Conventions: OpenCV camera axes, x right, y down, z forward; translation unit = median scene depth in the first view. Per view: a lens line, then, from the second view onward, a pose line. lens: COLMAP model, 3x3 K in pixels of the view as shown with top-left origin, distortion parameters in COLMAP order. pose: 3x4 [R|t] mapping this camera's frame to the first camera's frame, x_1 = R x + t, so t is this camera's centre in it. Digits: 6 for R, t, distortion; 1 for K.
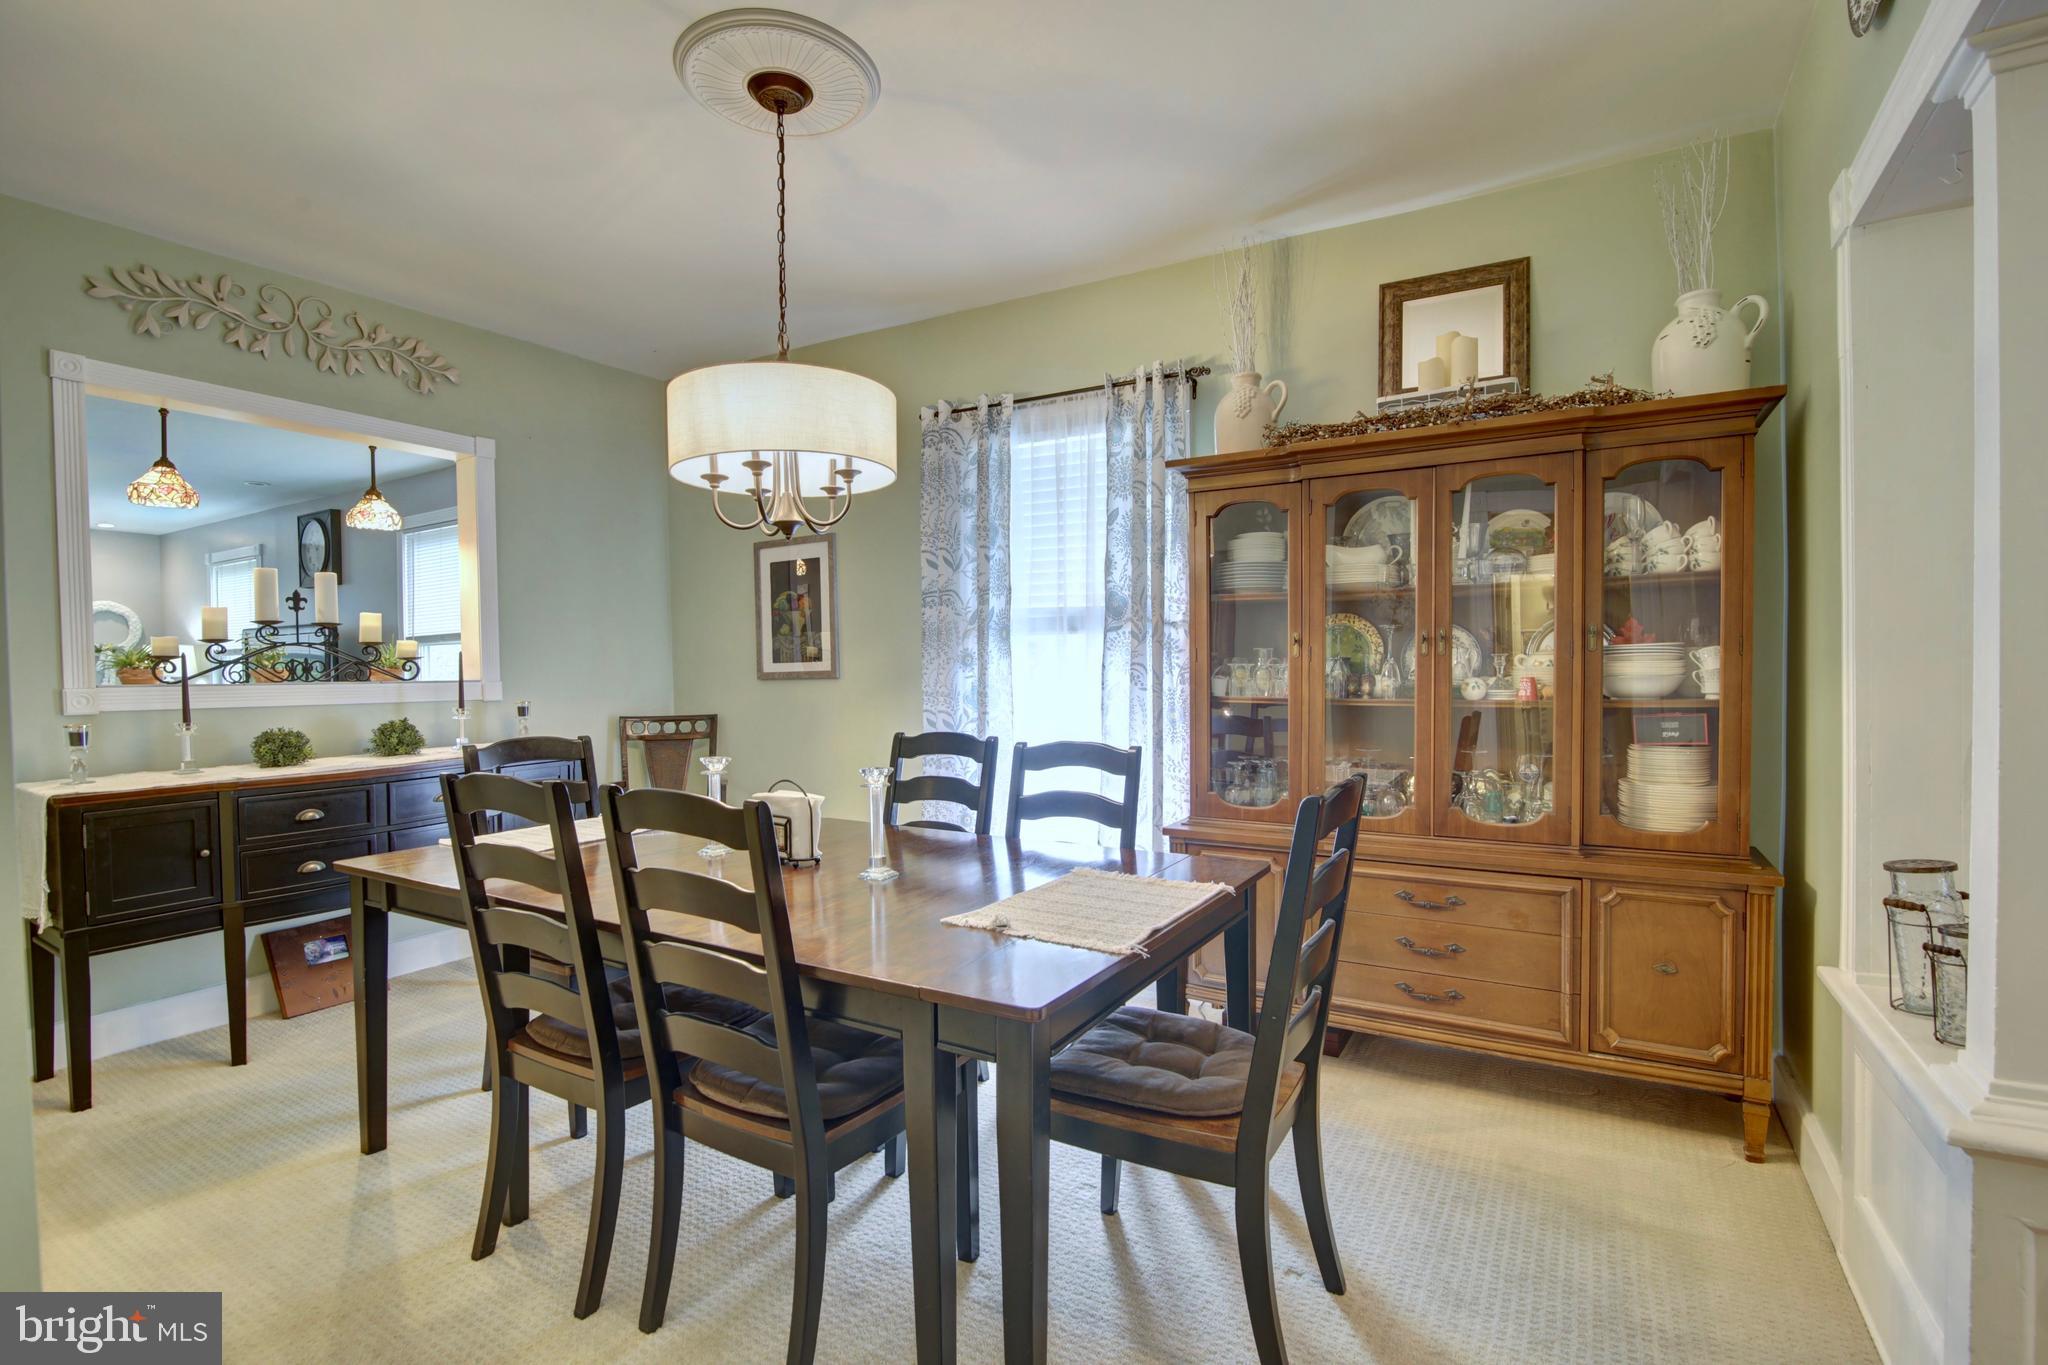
lens RADIAL K [[942.7, 0, 1025.2], [0, 942.7, 686.8], [0, 0, 1]] dist [-0.019444, 0.000820]
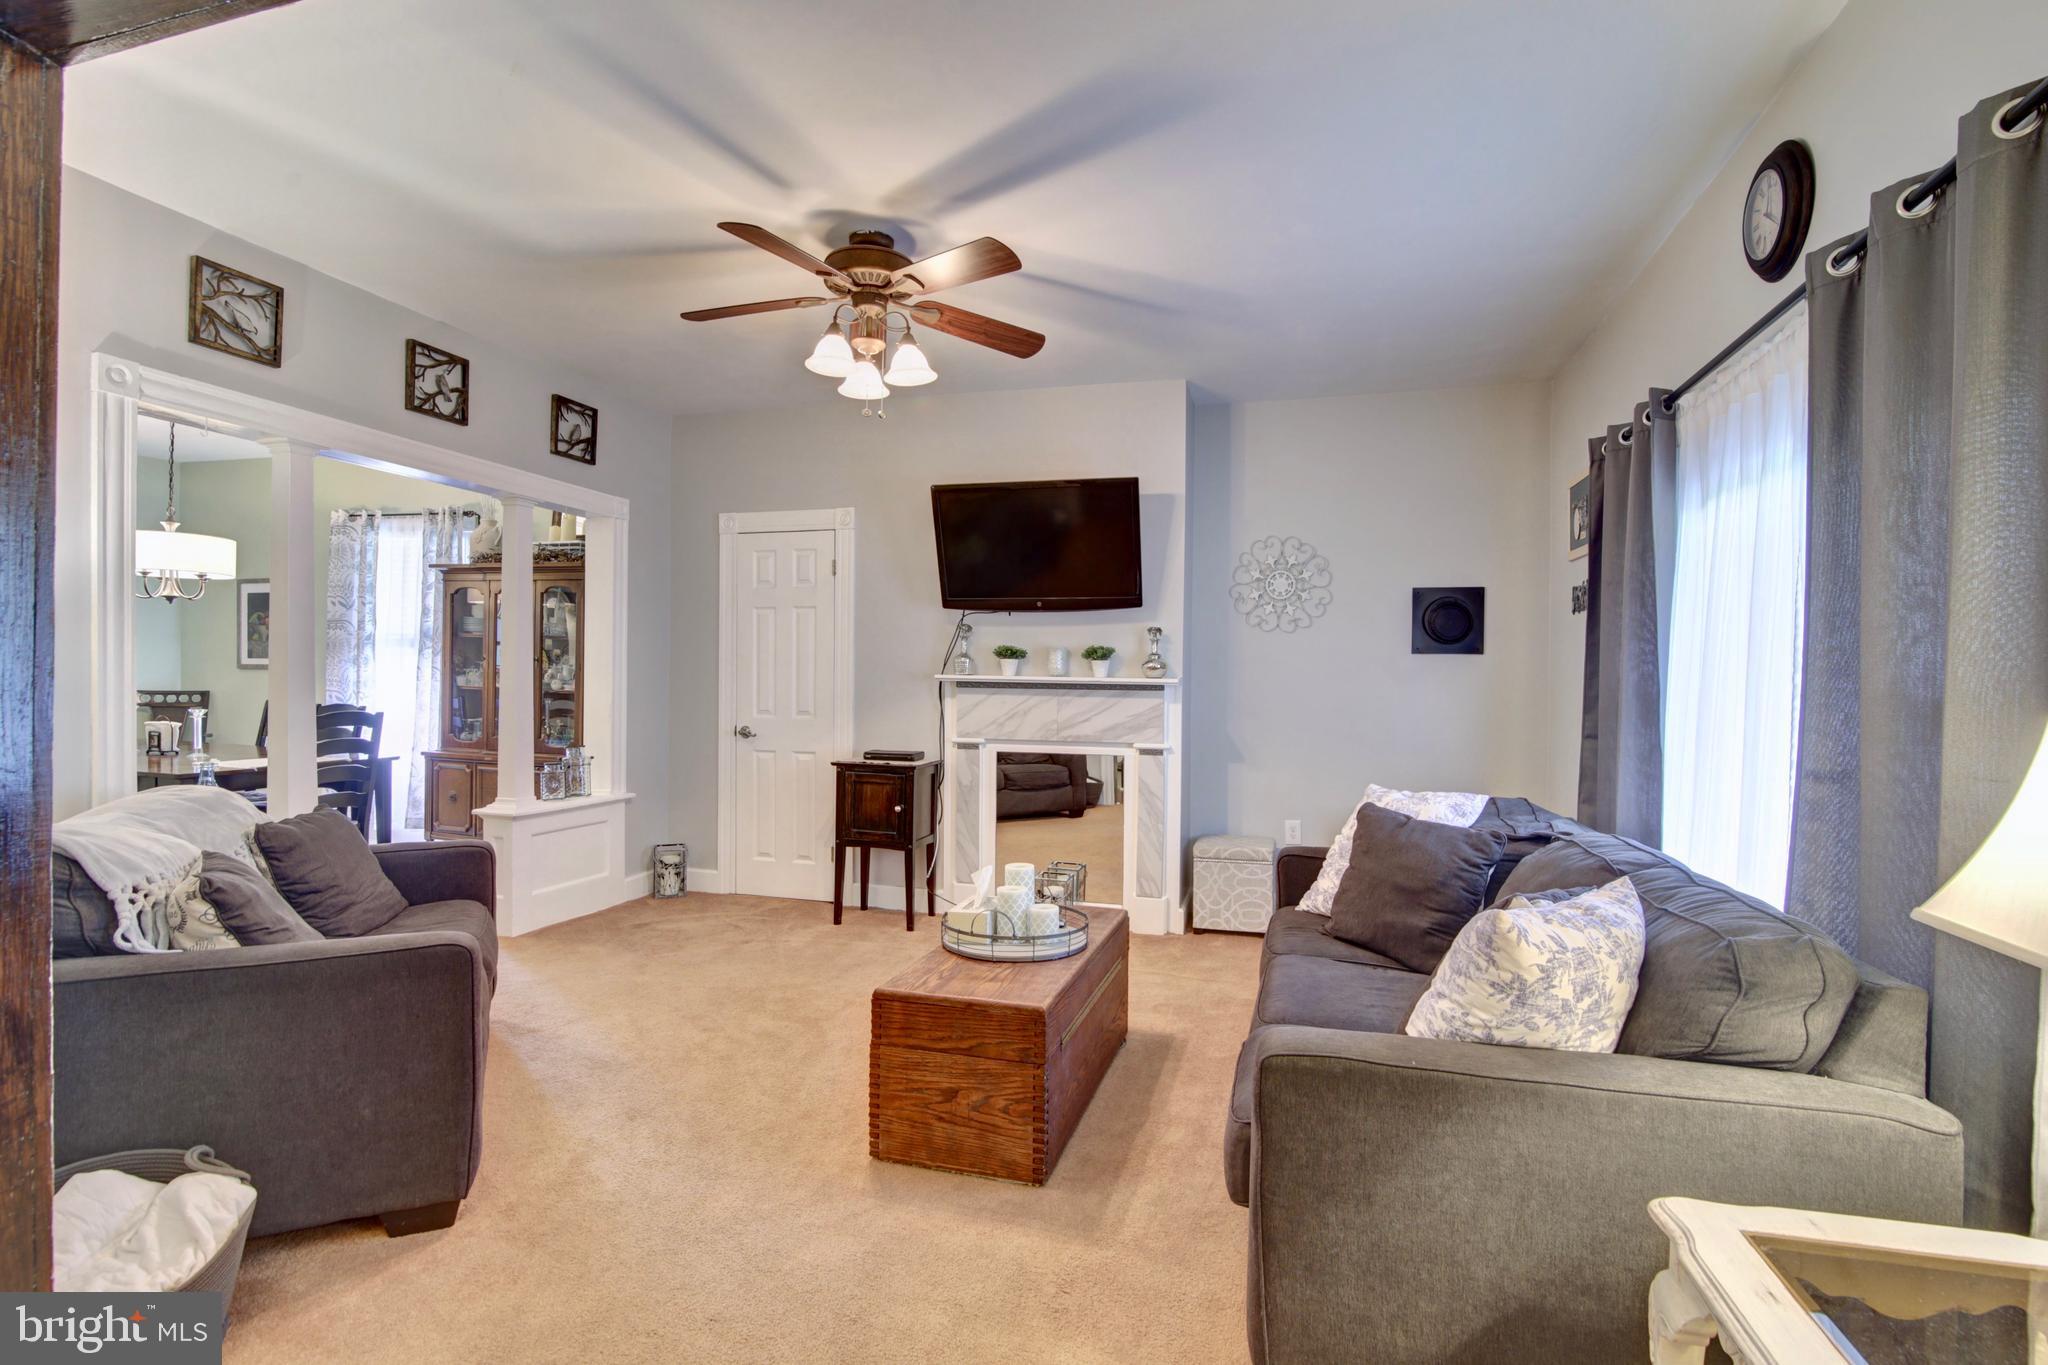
lens RADIAL K [[942.7, 0, 1025.2], [0, 942.7, 686.8], [0, 0, 1]] dist [-0.019444, 0.000820]
pose [[0.967414, 0.035445, 0.250706, 0.693351], [-0.032867, 0.999355, -0.014465, 0.002038], [-0.251057, 0.005754, 0.967955, -0.940361]]
